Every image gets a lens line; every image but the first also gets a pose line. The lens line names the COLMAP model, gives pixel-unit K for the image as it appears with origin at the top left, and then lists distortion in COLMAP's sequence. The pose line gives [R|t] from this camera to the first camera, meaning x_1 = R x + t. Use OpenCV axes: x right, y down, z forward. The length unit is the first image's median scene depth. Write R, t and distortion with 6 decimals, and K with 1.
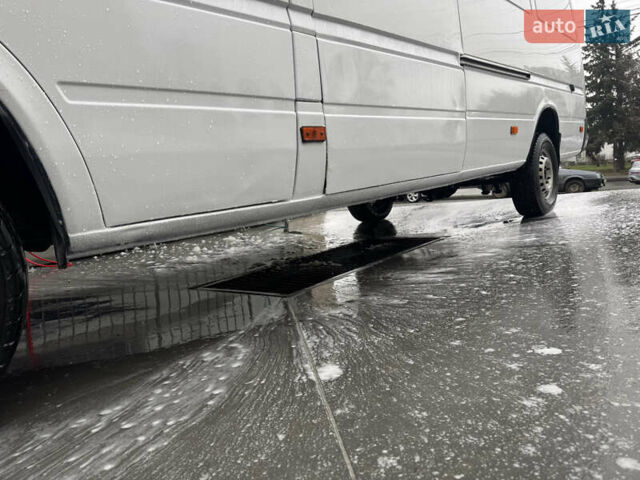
lens RADIAL K [[453.0, 0, 318.7], [0, 453.0, 238.3], [0, 0, 1]] dist [0.076028, -0.062584]
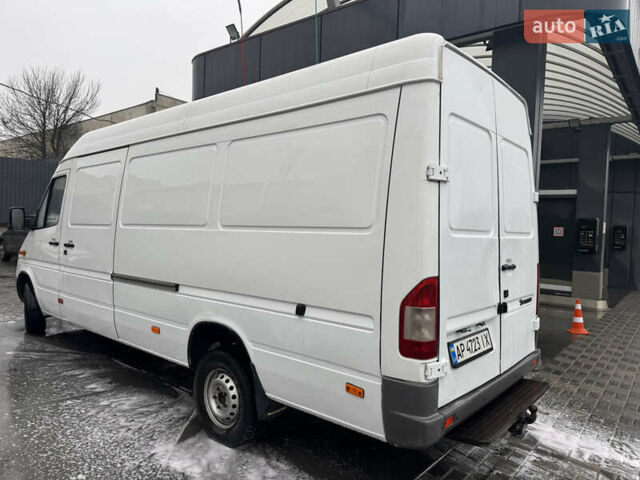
lens RADIAL K [[453.0, 0, 318.7], [0, 453.0, 238.3], [0, 0, 1]] dist [0.076028, -0.062584]
pose [[-0.014157, 0.138538, -0.990256, 1.387477], [-0.157111, 0.977745, 0.139034, -0.616571], [0.987479, 0.157548, 0.007924, 1.201527]]
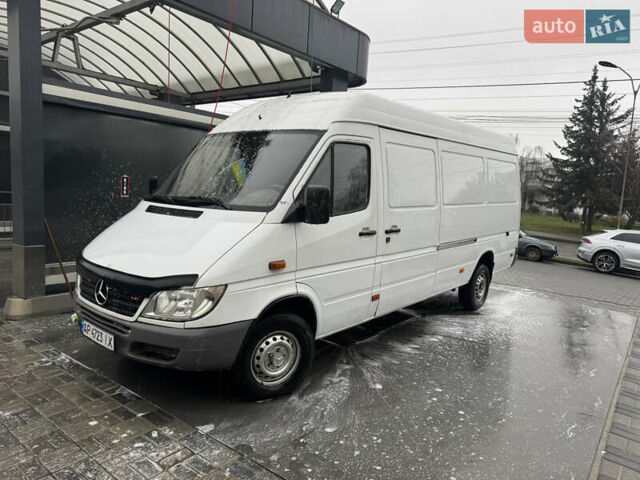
lens RADIAL K [[453.0, 0, 318.7], [0, 453.0, 238.3], [0, 0, 1]] dist [0.076028, -0.062584]
pose [[0.985907, 0.161634, 0.043158, -0.230777], [-0.161285, 0.986841, -0.011464, -0.216497], [-0.044443, 0.004341, 0.999002, -0.753276]]
